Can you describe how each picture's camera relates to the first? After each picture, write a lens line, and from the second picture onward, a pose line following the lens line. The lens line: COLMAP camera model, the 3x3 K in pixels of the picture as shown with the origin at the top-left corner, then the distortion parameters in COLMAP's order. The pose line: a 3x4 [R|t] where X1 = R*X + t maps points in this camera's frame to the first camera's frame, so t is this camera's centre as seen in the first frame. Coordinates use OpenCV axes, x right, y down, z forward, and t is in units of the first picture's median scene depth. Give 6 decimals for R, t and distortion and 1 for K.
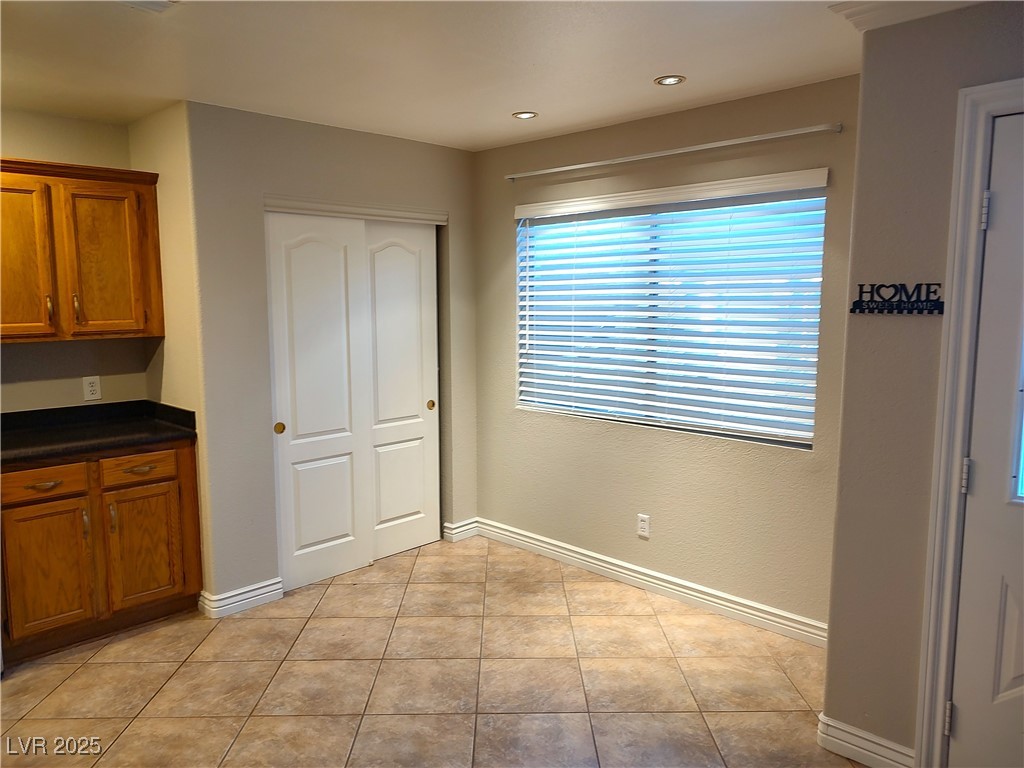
lens RADIAL K [[749.5, 0, 513.7], [0, 749.5, 362.1], [0, 0, 1]] dist [0.002090, -0.004956]
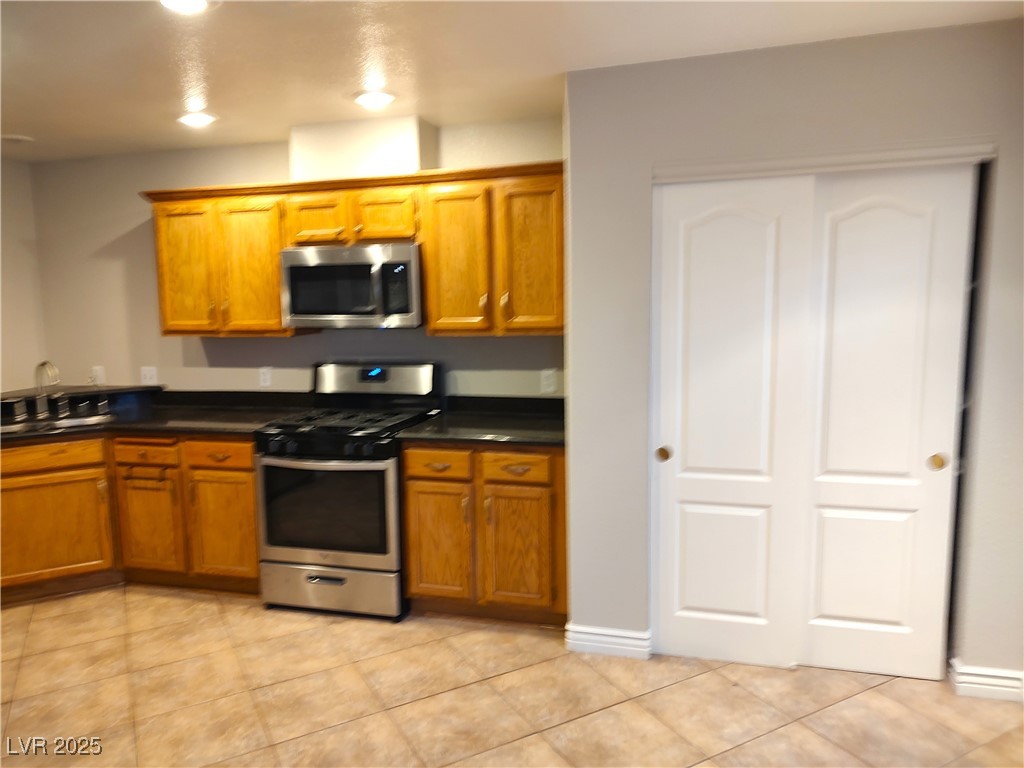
lens RADIAL K [[736.7, 0, 497.4], [0, 736.7, 373.4], [0, 0, 1]] dist [0.056963, -0.068626]
pose [[0.468751, 0.088917, -0.878844, 0.321309], [-0.056847, 0.995895, 0.070439, -0.047939], [0.881499, 0.016942, 0.471882, 0.499622]]
